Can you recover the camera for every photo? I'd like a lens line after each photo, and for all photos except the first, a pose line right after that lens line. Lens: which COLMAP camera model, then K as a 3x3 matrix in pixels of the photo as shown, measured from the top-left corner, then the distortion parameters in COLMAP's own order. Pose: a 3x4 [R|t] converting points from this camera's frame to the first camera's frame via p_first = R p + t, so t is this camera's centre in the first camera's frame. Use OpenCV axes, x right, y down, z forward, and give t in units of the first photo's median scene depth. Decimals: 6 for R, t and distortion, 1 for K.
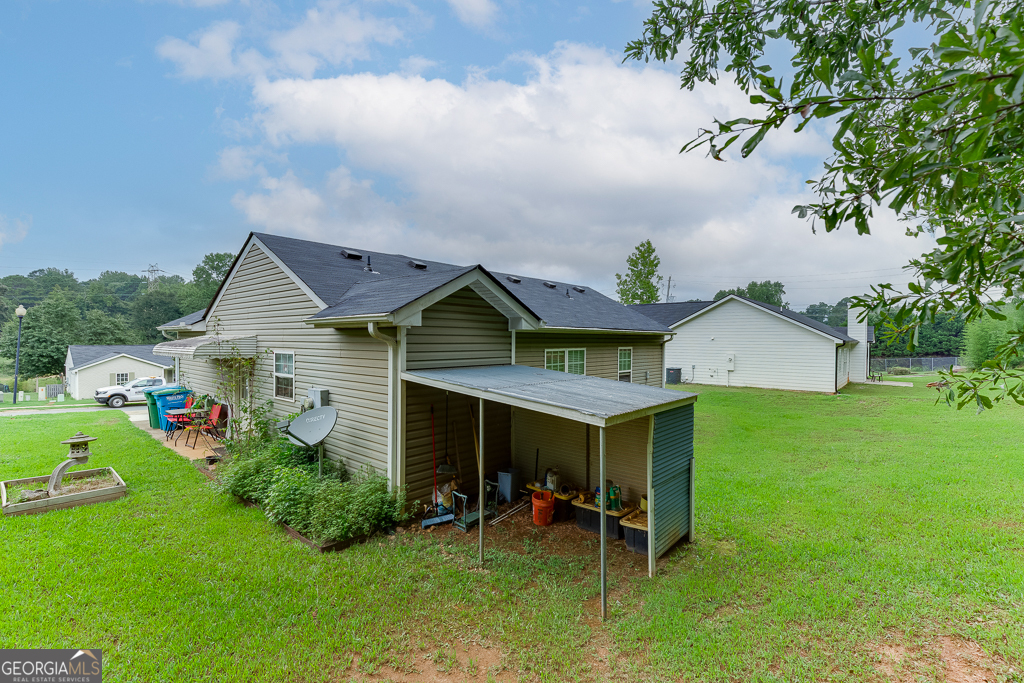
lens RADIAL K [[457.3, 0, 515.9], [0, 457.3, 342.2], [0, 0, 1]] dist [0.006662, -0.002127]
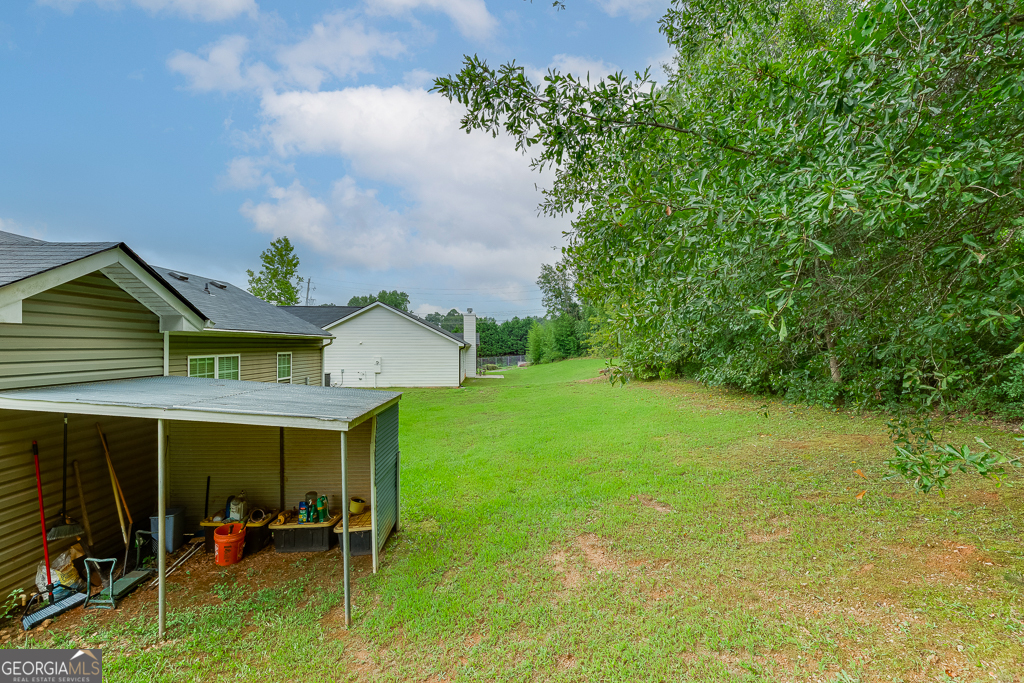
lens RADIAL K [[457.3, 0, 521.0], [0, 457.3, 341.4], [0, 0, 1]] dist [0.006662, -0.002127]
pose [[0.718769, -0.001911, 0.695246, -0.141381], [0.009959, 0.999922, -0.007547, 0.002695], [-0.695177, 0.012348, 0.718732, 0.018954]]
